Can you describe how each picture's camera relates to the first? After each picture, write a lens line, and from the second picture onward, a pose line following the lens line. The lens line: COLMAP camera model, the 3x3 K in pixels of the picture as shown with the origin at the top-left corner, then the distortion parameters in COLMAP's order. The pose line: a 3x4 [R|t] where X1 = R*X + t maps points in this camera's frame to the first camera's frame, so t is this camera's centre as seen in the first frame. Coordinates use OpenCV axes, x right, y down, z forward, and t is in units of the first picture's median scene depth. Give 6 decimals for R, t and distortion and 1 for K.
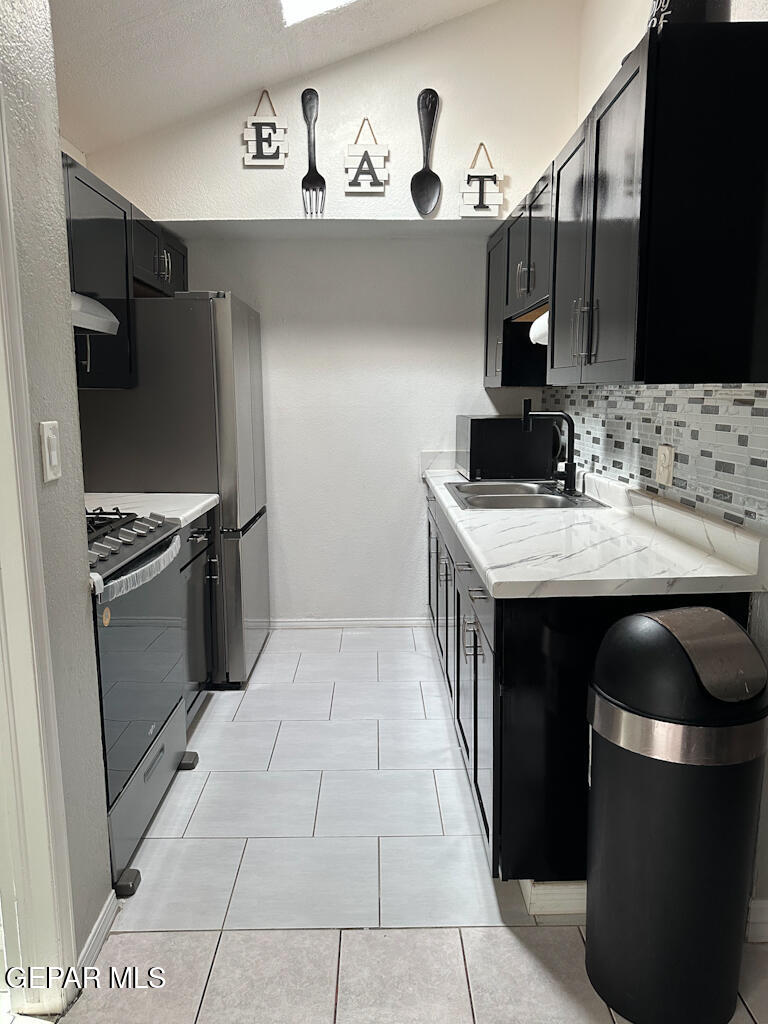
lens RADIAL K [[716.0, 0, 385.3], [0, 716.0, 514.1], [0, 0, 1]] dist [-0.029976, 0.001768]
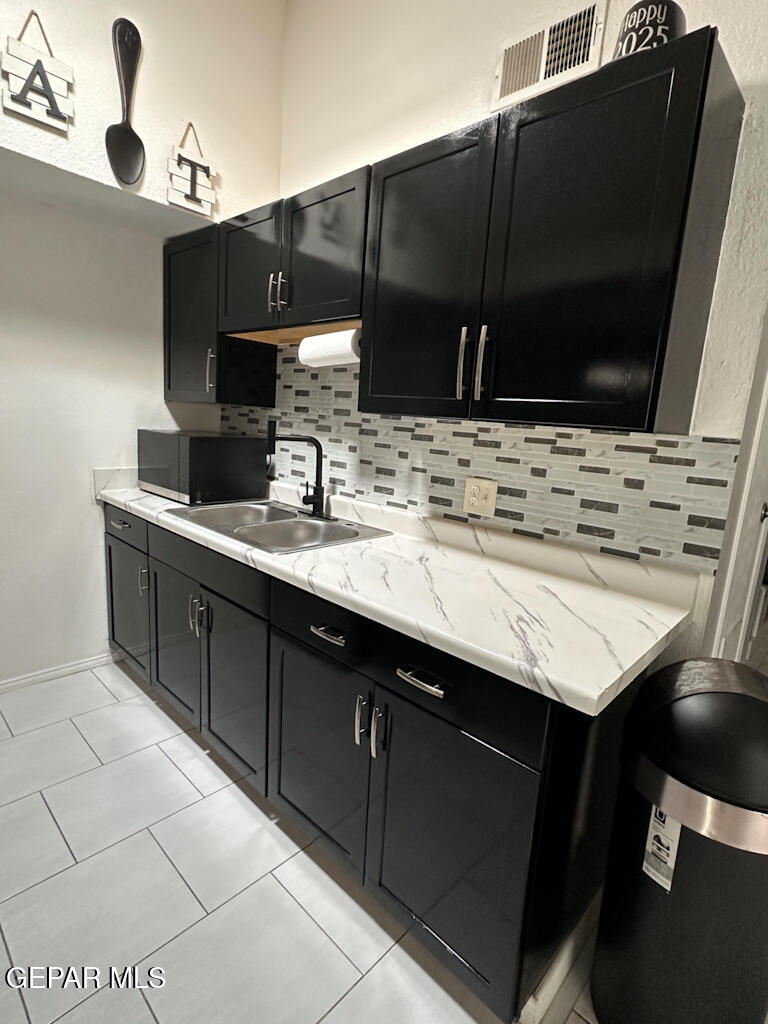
lens RADIAL K [[510.0, 0, 383.1], [0, 510.0, 508.6], [0, 0, 1]] dist [-0.003855, -0.000202]
pose [[0.698218, -0.069897, 0.712465, -0.181961], [0.048187, 0.997554, 0.050643, -0.066789], [-0.714261, -0.001029, 0.699878, 0.389645]]
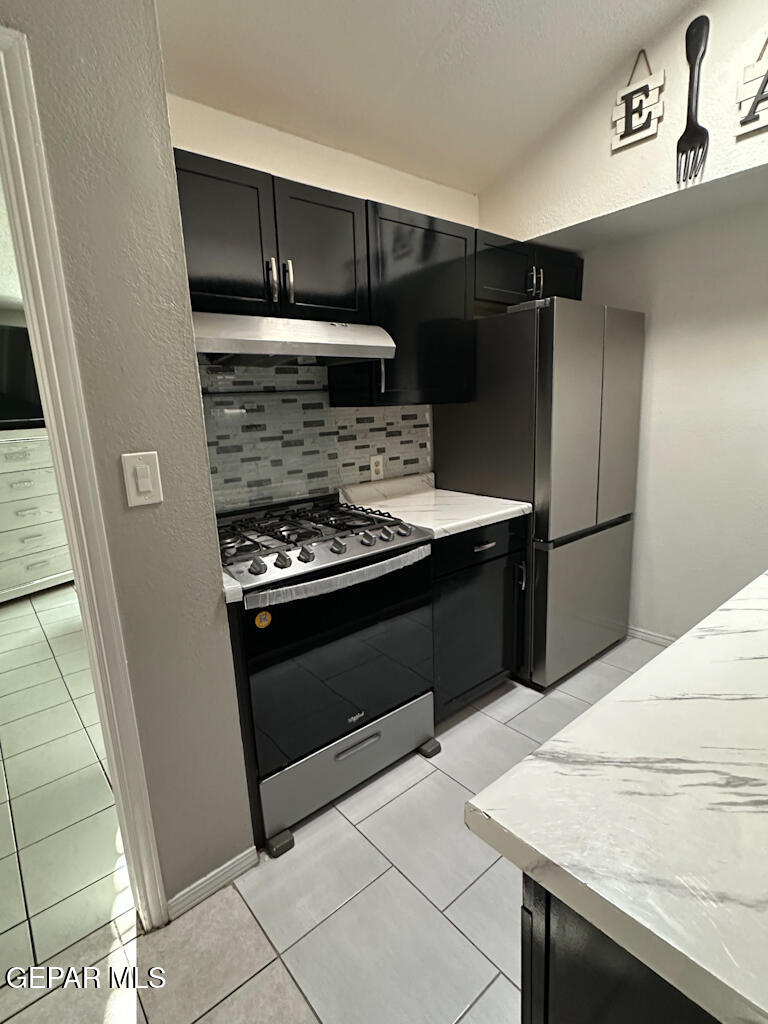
lens RADIAL K [[510.0, 0, 384.1], [0, 510.0, 507.8], [0, 0, 1]] dist [-0.003855, -0.000202]
pose [[0.630515, 0.132848, -0.764724, 0.182568], [-0.088934, 0.991120, 0.098851, -0.071870], [0.771065, 0.005683, 0.636731, 0.357044]]
